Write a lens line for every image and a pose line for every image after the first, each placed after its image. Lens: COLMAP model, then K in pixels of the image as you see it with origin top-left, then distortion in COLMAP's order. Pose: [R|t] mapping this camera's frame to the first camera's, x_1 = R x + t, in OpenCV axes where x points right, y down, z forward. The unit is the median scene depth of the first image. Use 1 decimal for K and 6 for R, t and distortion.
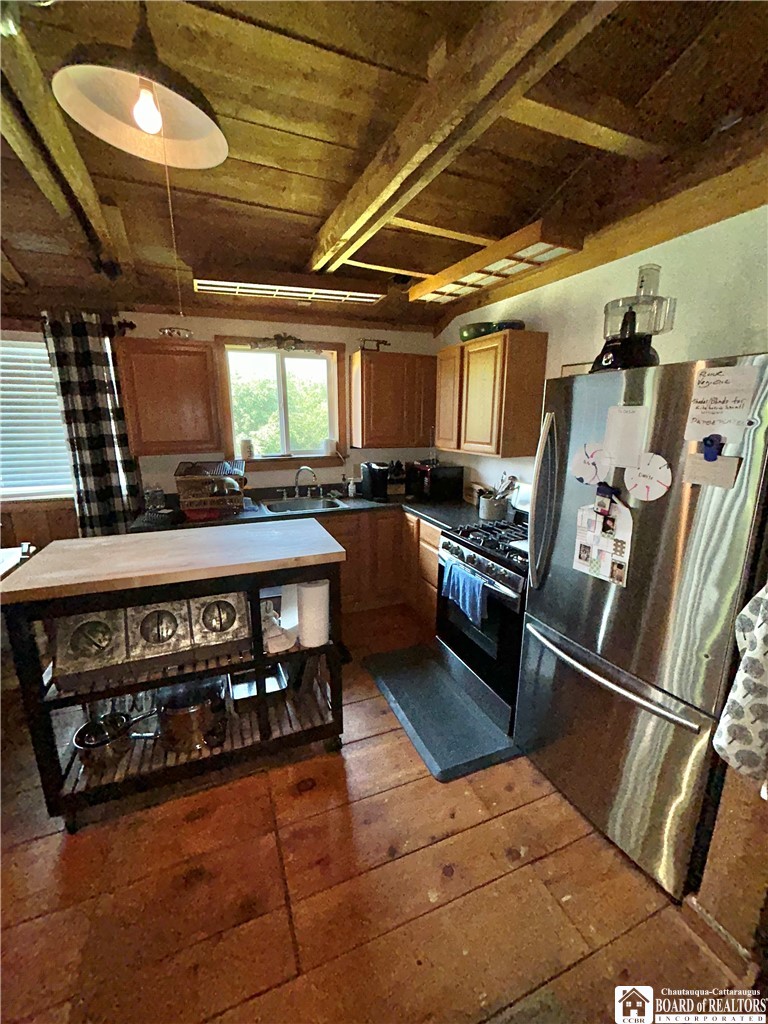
lens RADIAL K [[413.0, 0, 384.0], [0, 413.0, 512.0], [0, 0, 1]] dist [-0.001418, 0.000164]
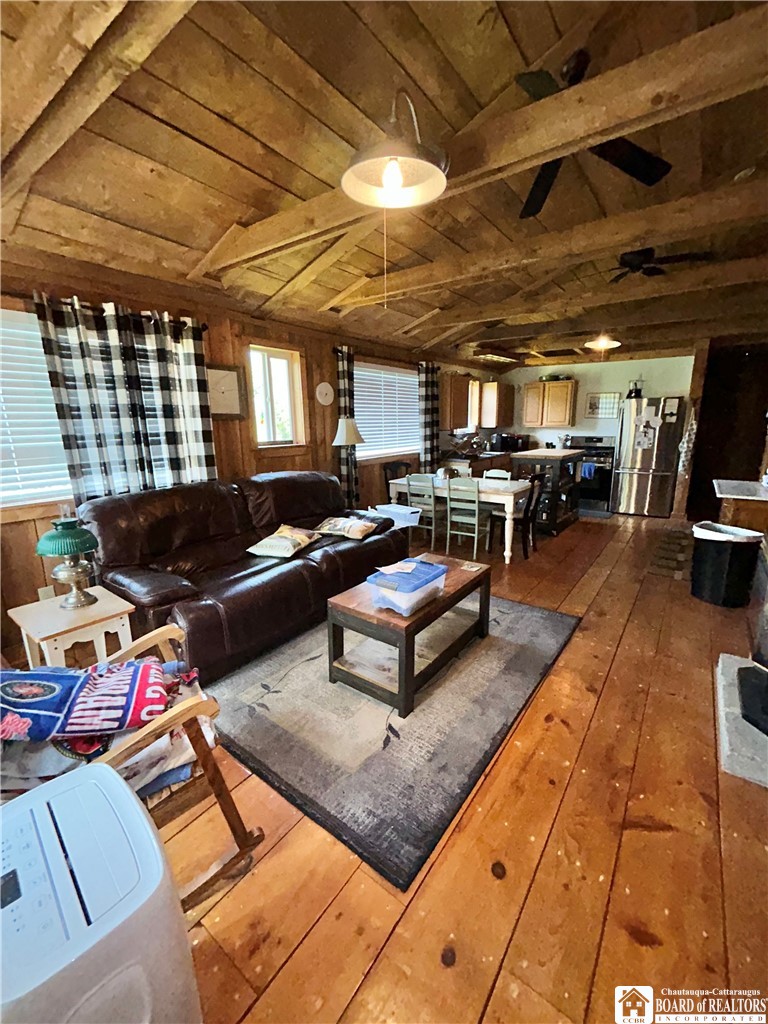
lens RADIAL K [[422.2, 0, 385.4], [0, 422.2, 501.0], [0, 0, 1]] dist [-0.001628, -0.000048]
pose [[0.855775, -0.109846, 0.505551, -2.212331], [0.127148, 0.991884, 0.000285, 0.200701], [-0.501480, 0.064036, 0.862796, -0.744428]]
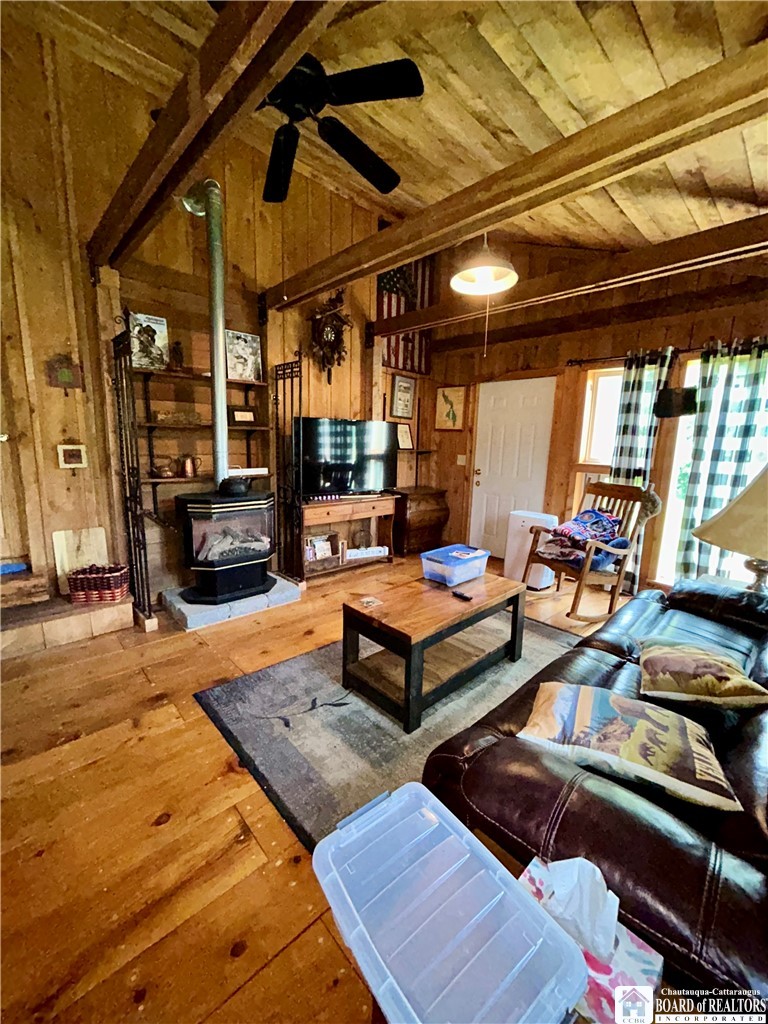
lens RADIAL K [[413.0, 0, 384.0], [0, 413.0, 512.0], [0, 0, 1]] dist [-0.001418, 0.000164]
pose [[-0.935210, 0.034131, -0.352444, -1.215523], [-0.105805, 0.922935, 0.370129, -0.097114], [0.337916, 0.383439, -0.859527, 0.766114]]
